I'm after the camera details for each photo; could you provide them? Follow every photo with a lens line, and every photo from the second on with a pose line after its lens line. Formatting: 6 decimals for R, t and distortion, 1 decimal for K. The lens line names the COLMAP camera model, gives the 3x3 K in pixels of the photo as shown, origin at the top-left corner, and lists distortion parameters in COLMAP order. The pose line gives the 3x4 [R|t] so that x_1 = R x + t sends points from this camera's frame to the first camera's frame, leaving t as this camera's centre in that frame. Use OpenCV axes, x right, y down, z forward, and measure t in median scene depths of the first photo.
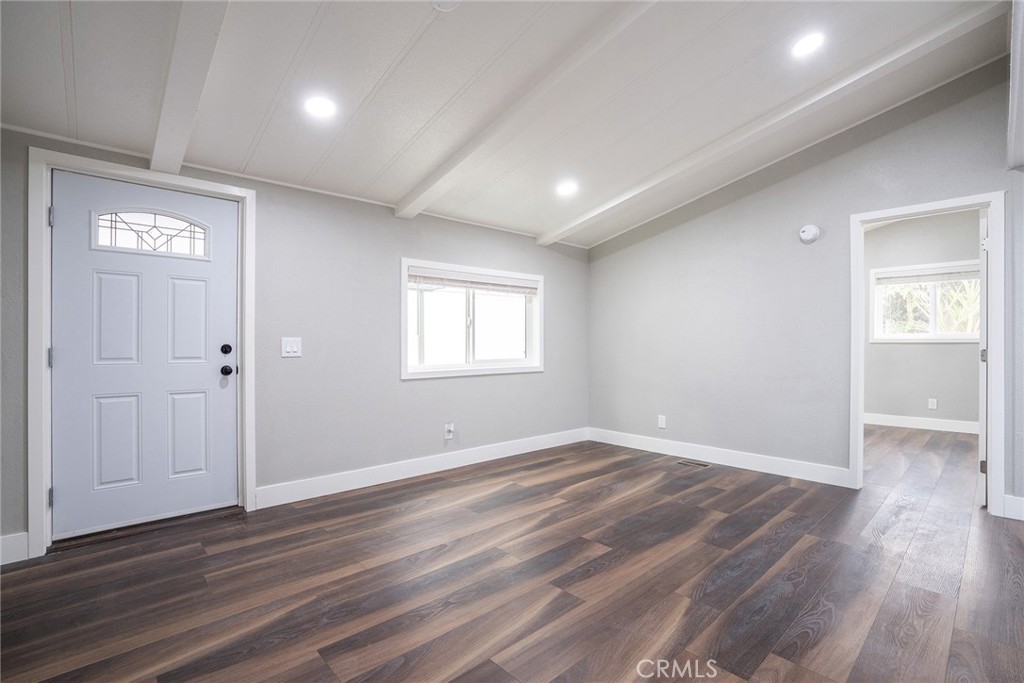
lens RADIAL K [[482.3, 0, 508.9], [0, 482.3, 343.7], [0, 0, 1]] dist [-0.069159, 0.026589]
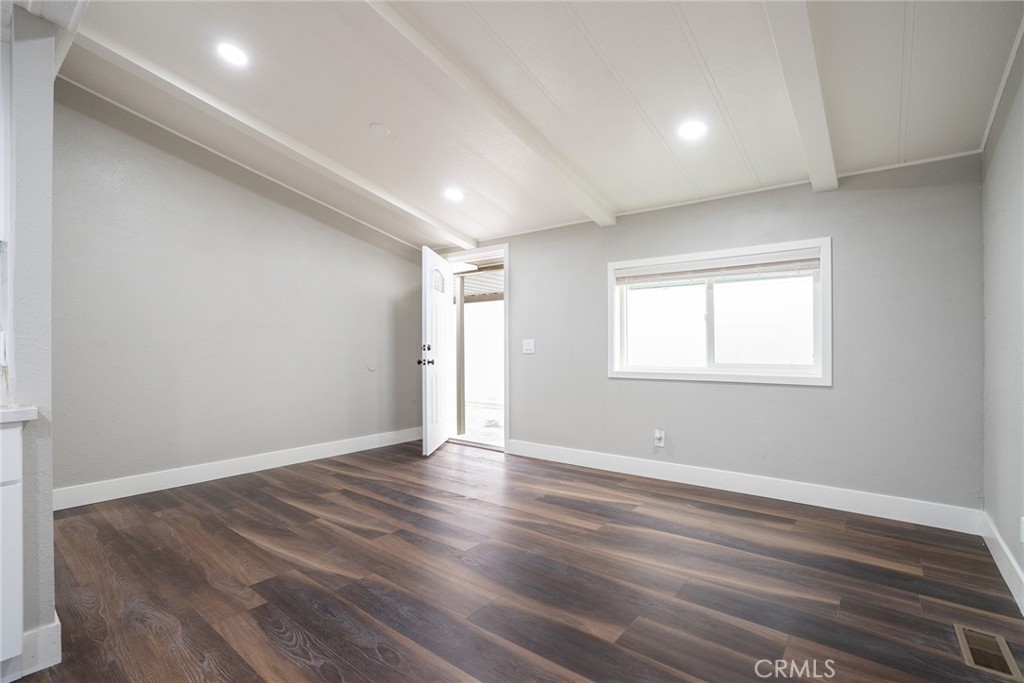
lens RADIAL K [[482.3, 0, 508.9], [0, 482.3, 343.7], [0, 0, 1]] dist [-0.069159, 0.026589]
pose [[0.135106, -0.000652, -0.990831, 0.913877], [0.003508, 0.999994, -0.000180, -0.001084], [0.990825, -0.003452, 0.135107, 0.720342]]
